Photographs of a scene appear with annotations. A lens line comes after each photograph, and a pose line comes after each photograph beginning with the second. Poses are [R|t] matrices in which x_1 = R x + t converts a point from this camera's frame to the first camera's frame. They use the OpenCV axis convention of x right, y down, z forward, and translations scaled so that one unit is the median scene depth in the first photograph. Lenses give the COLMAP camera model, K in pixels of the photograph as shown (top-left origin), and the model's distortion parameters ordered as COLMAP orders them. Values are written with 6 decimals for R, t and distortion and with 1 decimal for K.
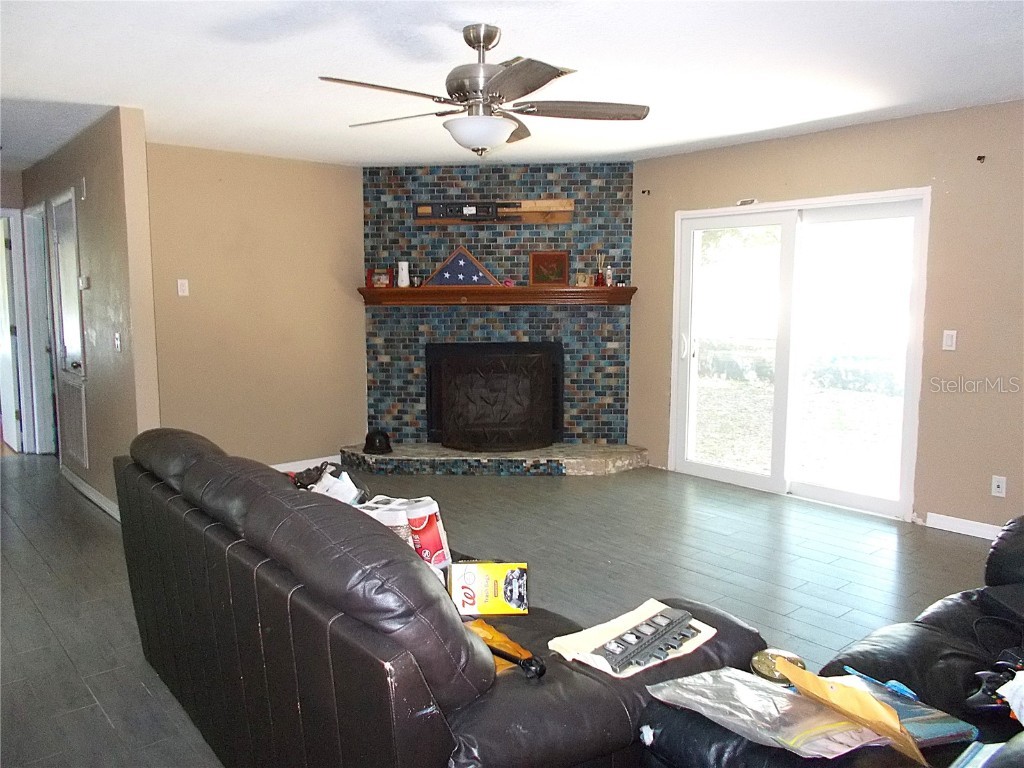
lens RADIAL K [[782.1, 0, 507.2], [0, 782.1, 369.8], [0, 0, 1]] dist [0.005167, -0.003542]
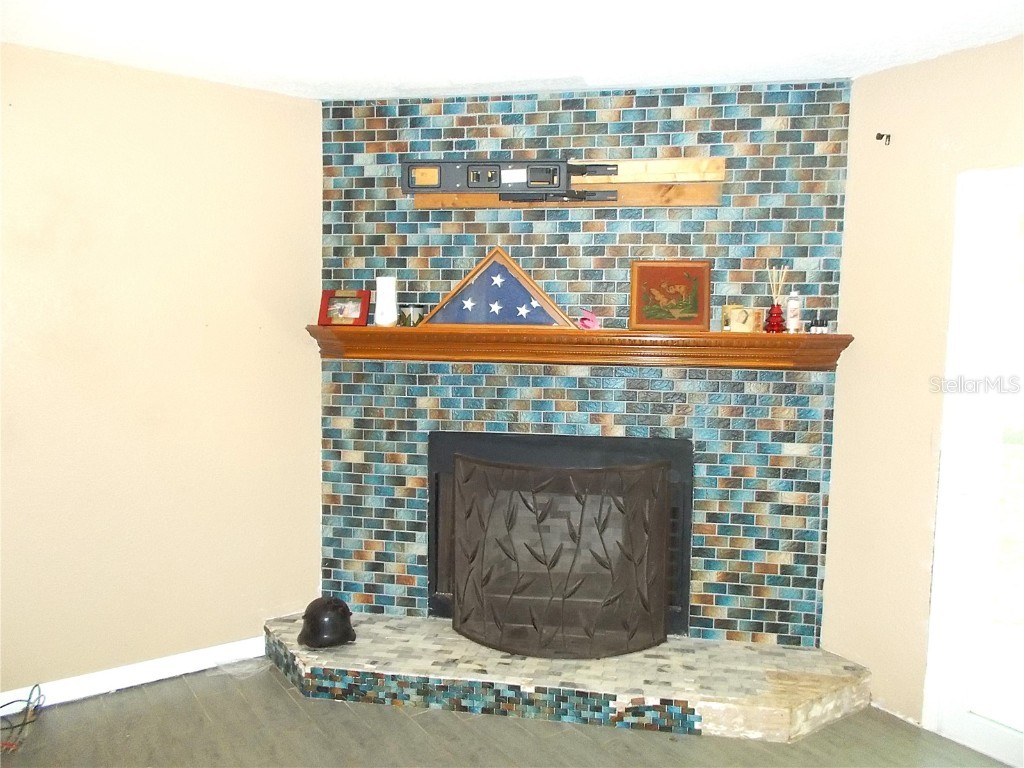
lens RADIAL K [[782.1, 0, 507.2], [0, 782.1, 369.8], [0, 0, 1]] dist [0.005167, -0.003542]
pose [[0.994453, 0.026092, -0.101894, 0.001600], [-0.030332, 0.998728, -0.040281, -0.057020], [0.100714, 0.043148, 0.993979, 0.485677]]
